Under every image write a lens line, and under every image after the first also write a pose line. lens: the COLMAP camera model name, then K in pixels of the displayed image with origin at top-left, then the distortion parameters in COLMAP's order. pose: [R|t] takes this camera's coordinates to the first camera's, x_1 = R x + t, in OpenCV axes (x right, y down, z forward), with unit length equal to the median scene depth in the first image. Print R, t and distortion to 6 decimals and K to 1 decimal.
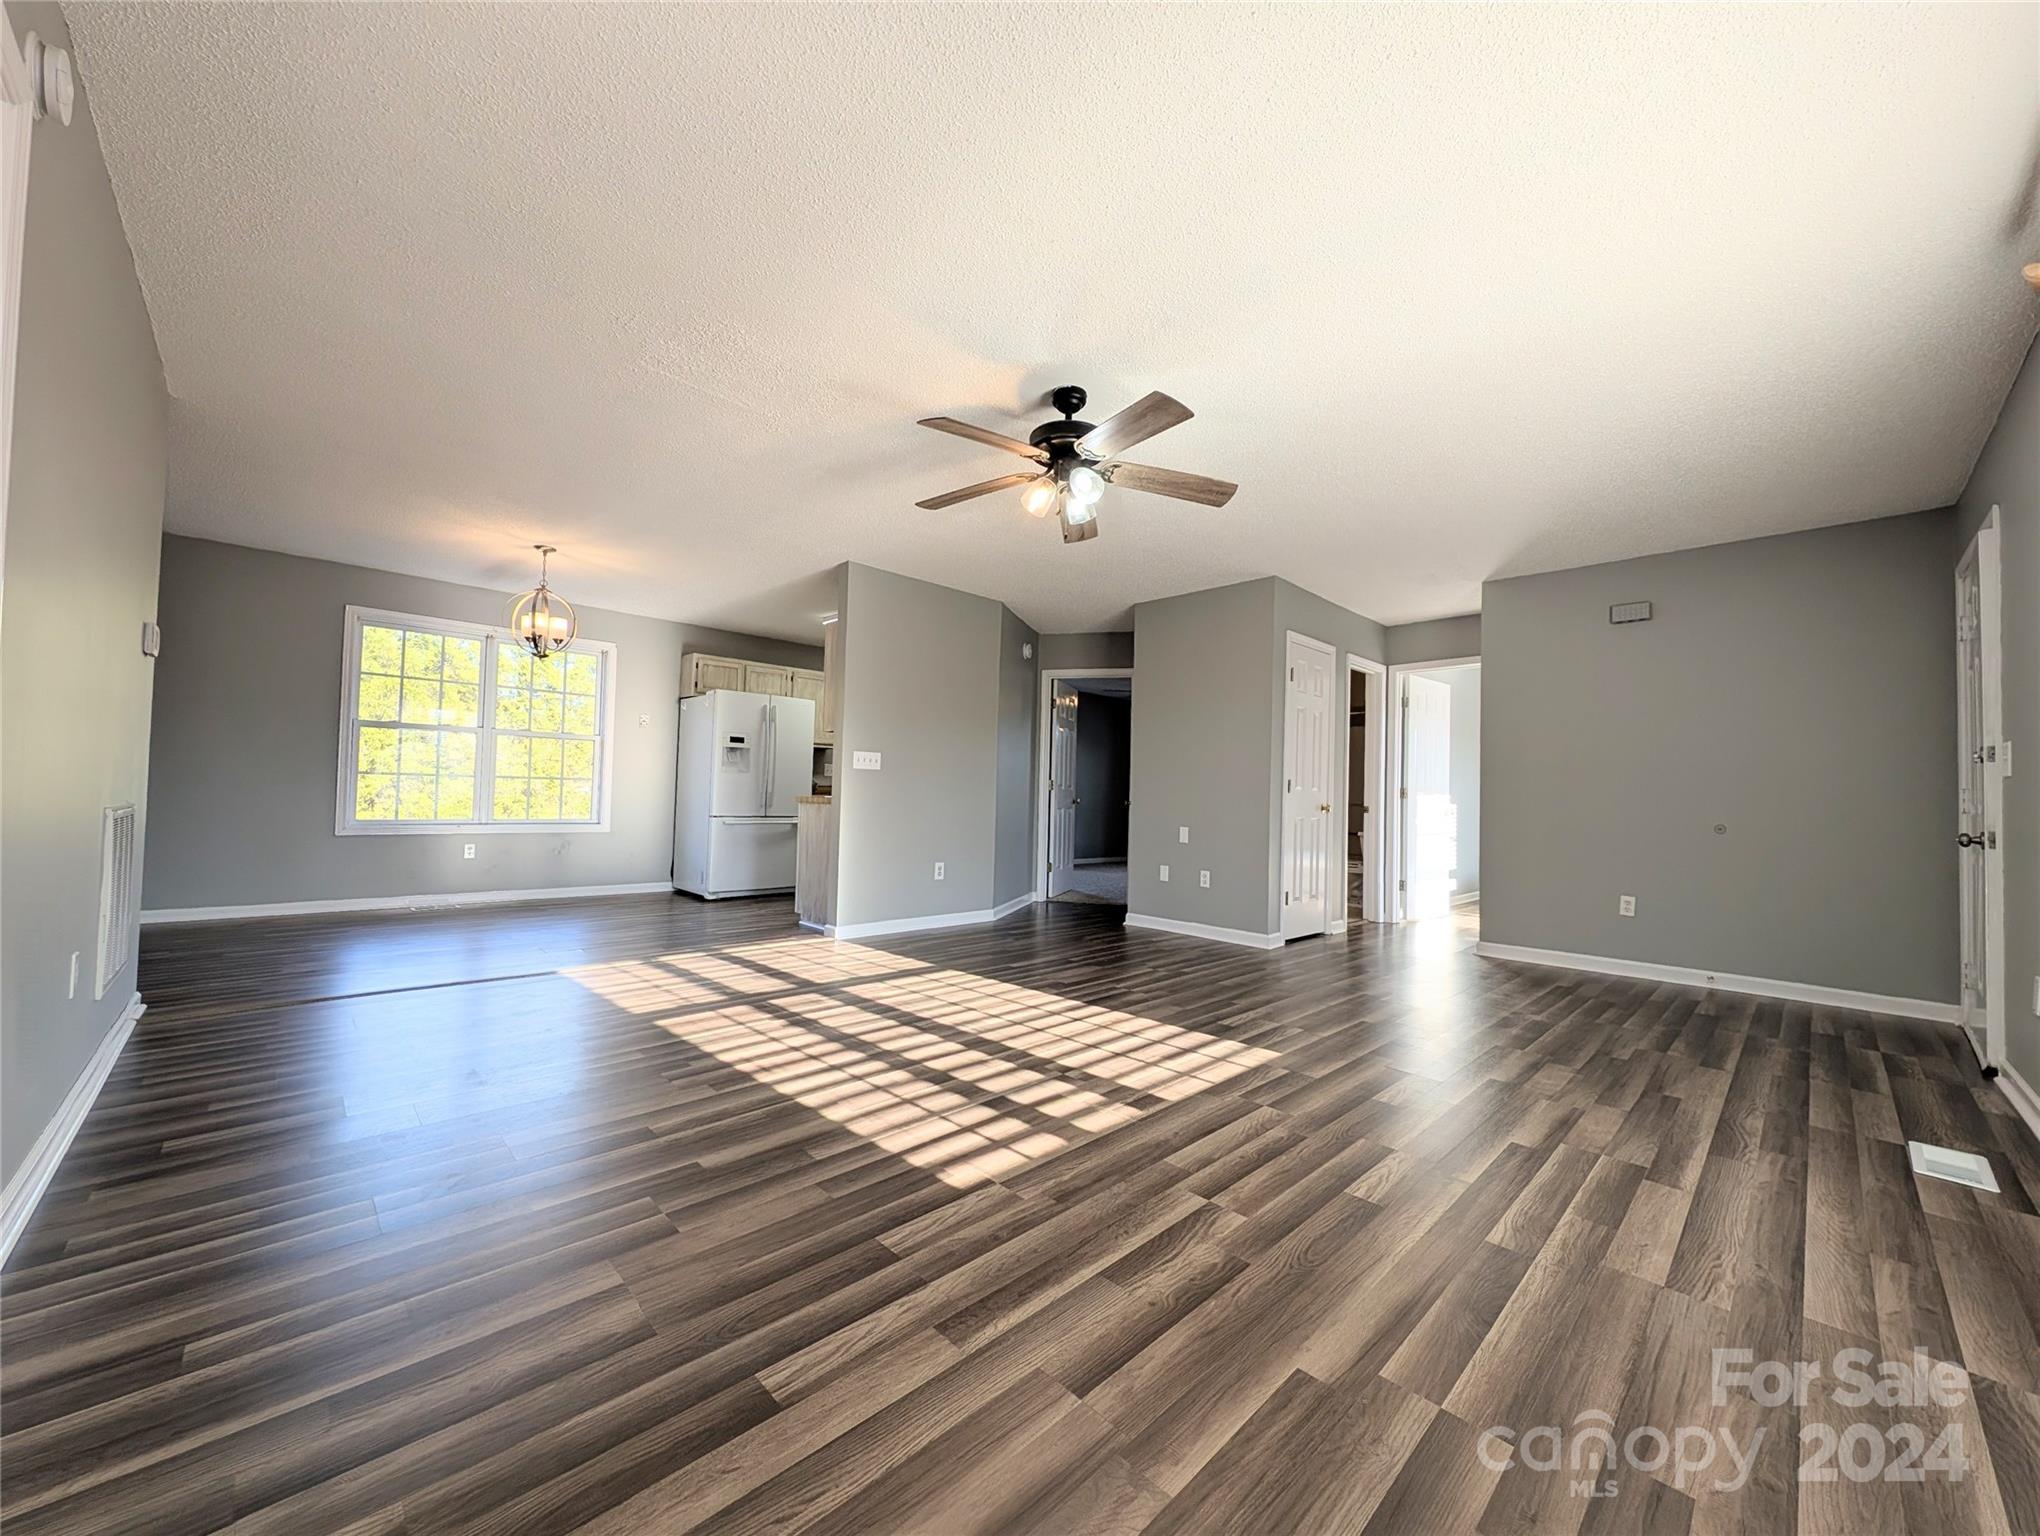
lens RADIAL K [[762.6, 0, 1021.5], [0, 762.6, 780.9], [0, 0, 1]] dist [0.001398, -0.001166]
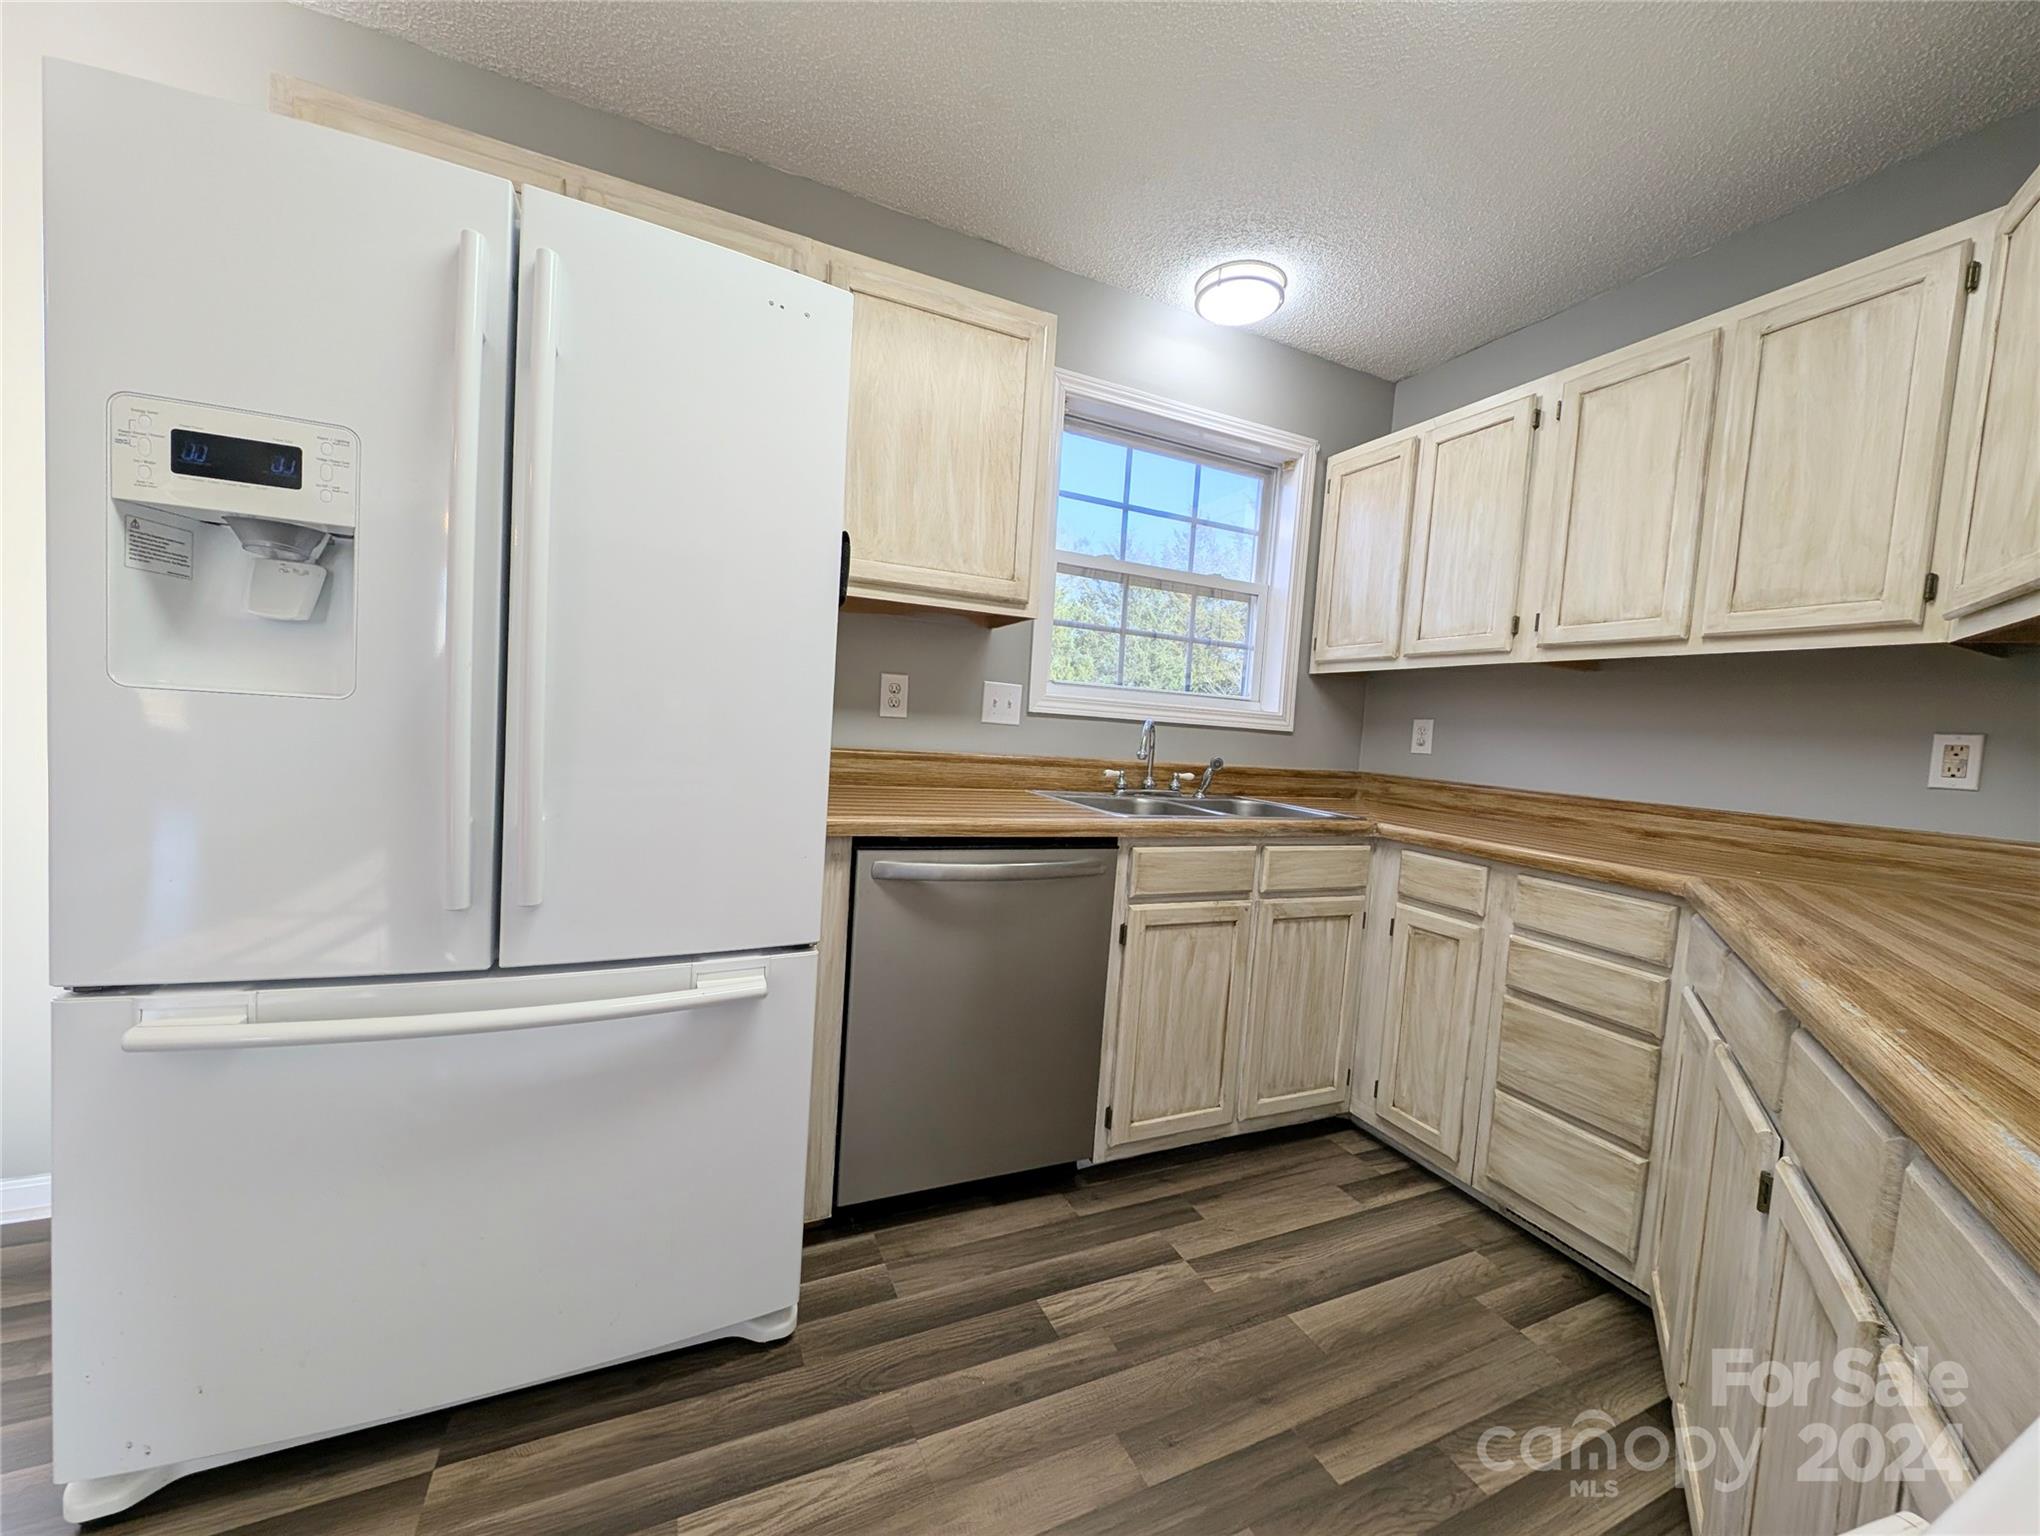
lens RADIAL K [[762.6, 0, 1019.7], [0, 762.6, 773.0], [0, 0, 1]] dist [0.001398, -0.001166]
pose [[0.940948, 0.053302, -0.334328, -0.173016], [-0.028716, 0.996535, 0.078057, -0.009643], [0.337330, -0.063847, 0.939219, 0.857537]]
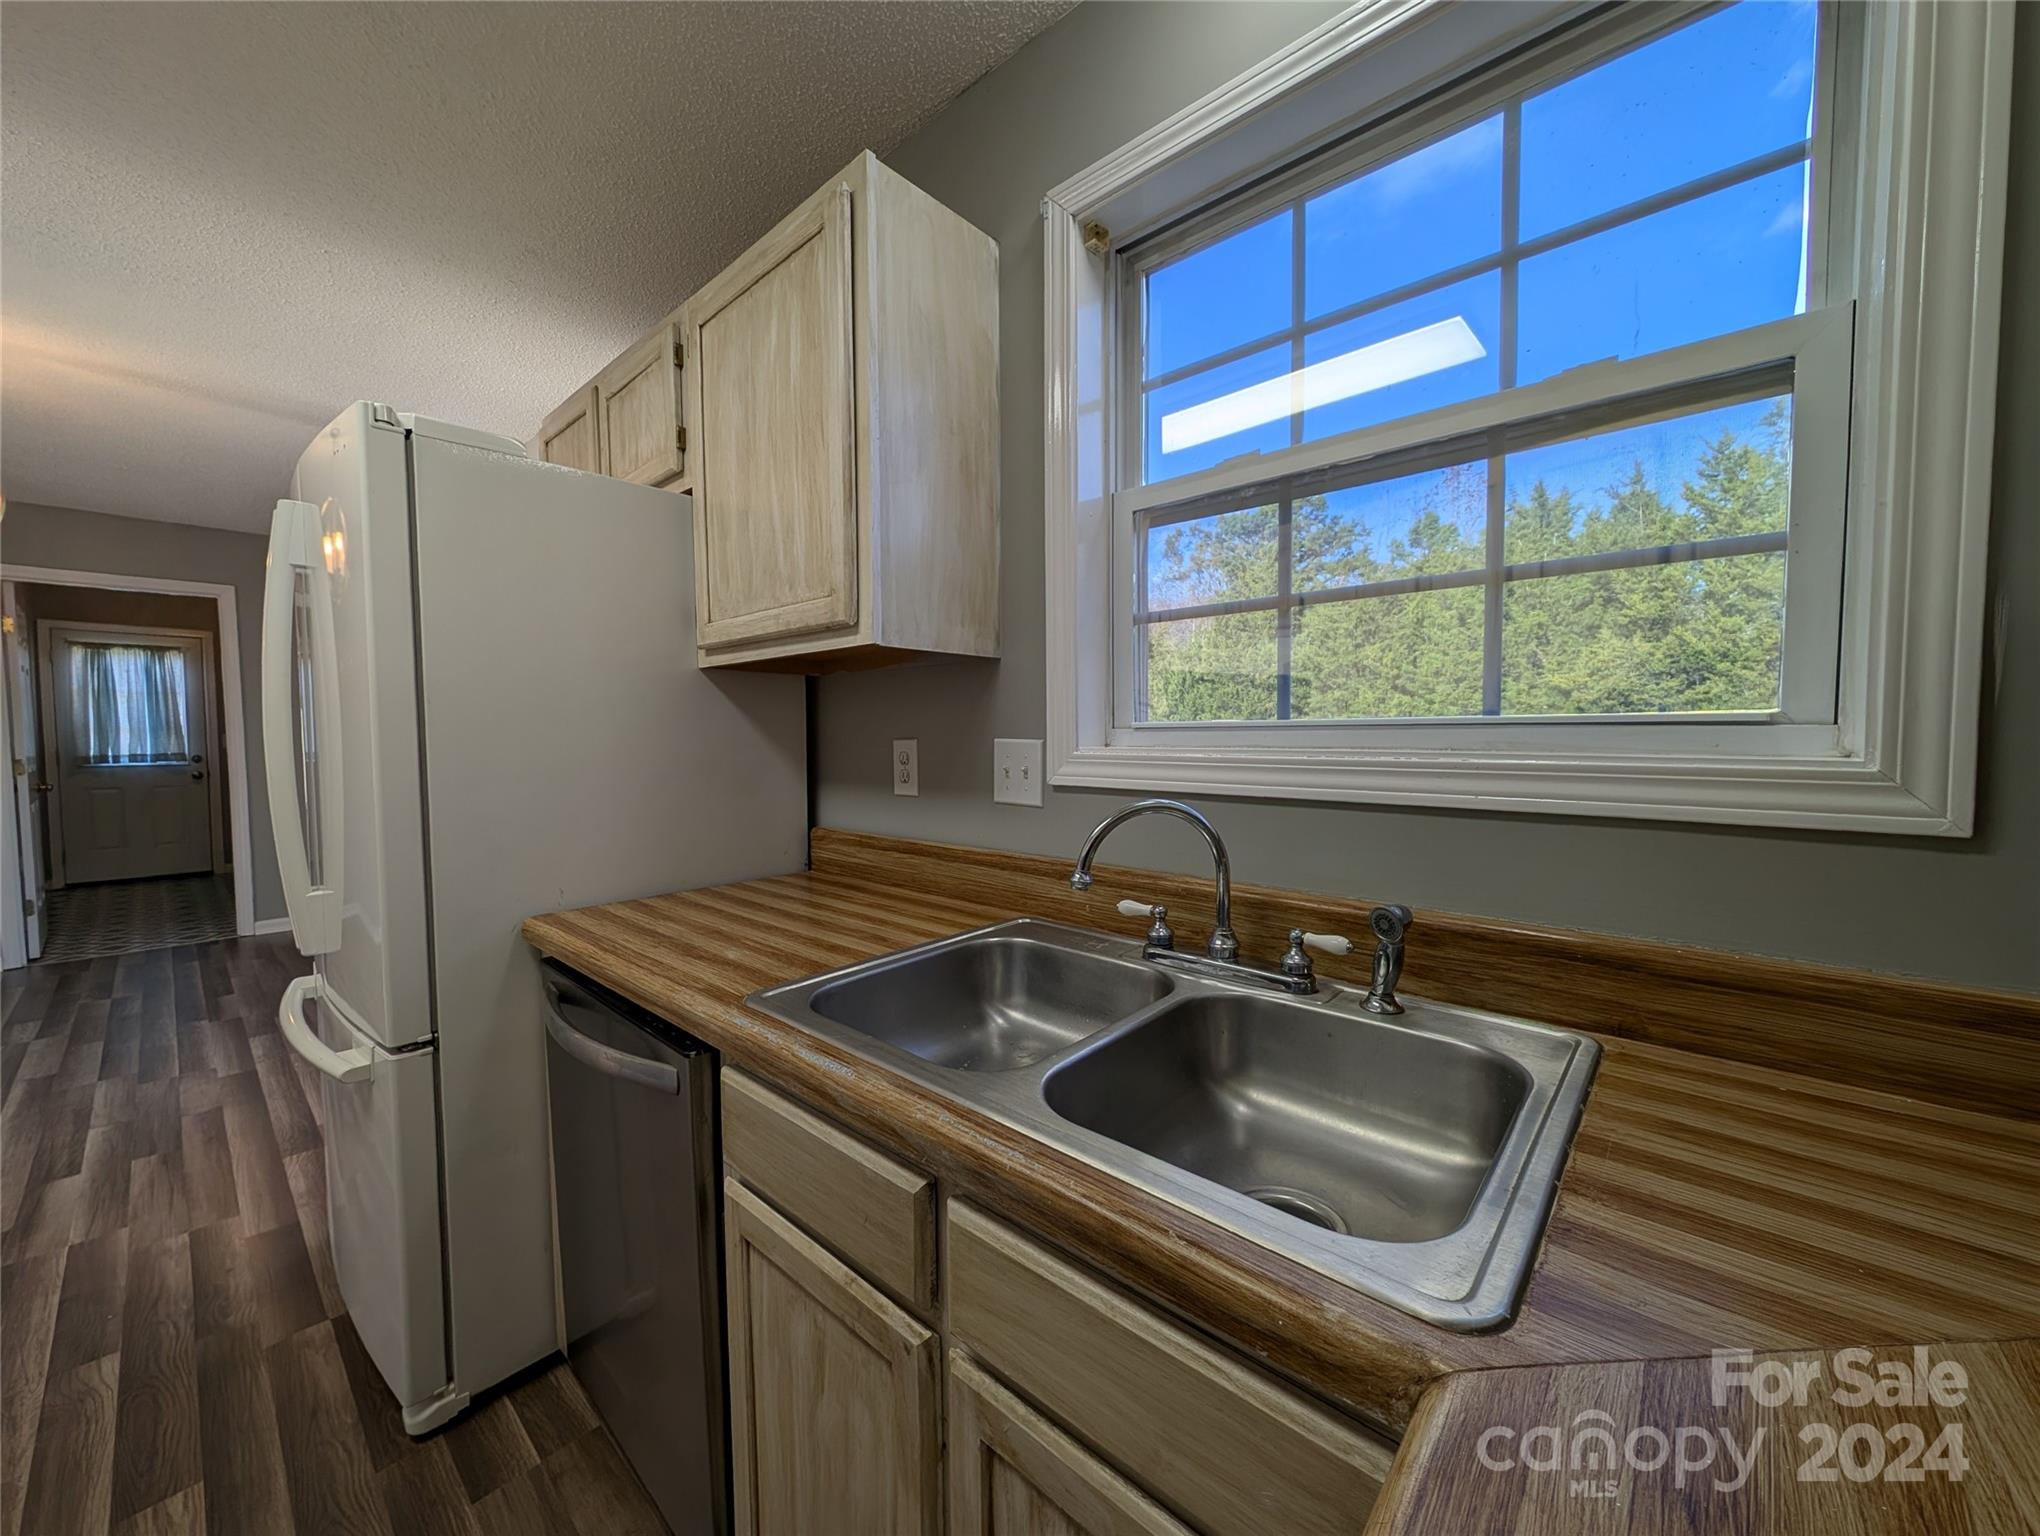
lens RADIAL K [[762.6, 0, 1018.1], [0, 762.6, 776.9], [0, 0, 1]] dist [0.001398, -0.001166]
pose [[0.074794, 0.026846, -0.996838, -0.085940], [0.031631, 0.999071, 0.029279, -0.018402], [0.996697, -0.033720, 0.073875, 1.153935]]
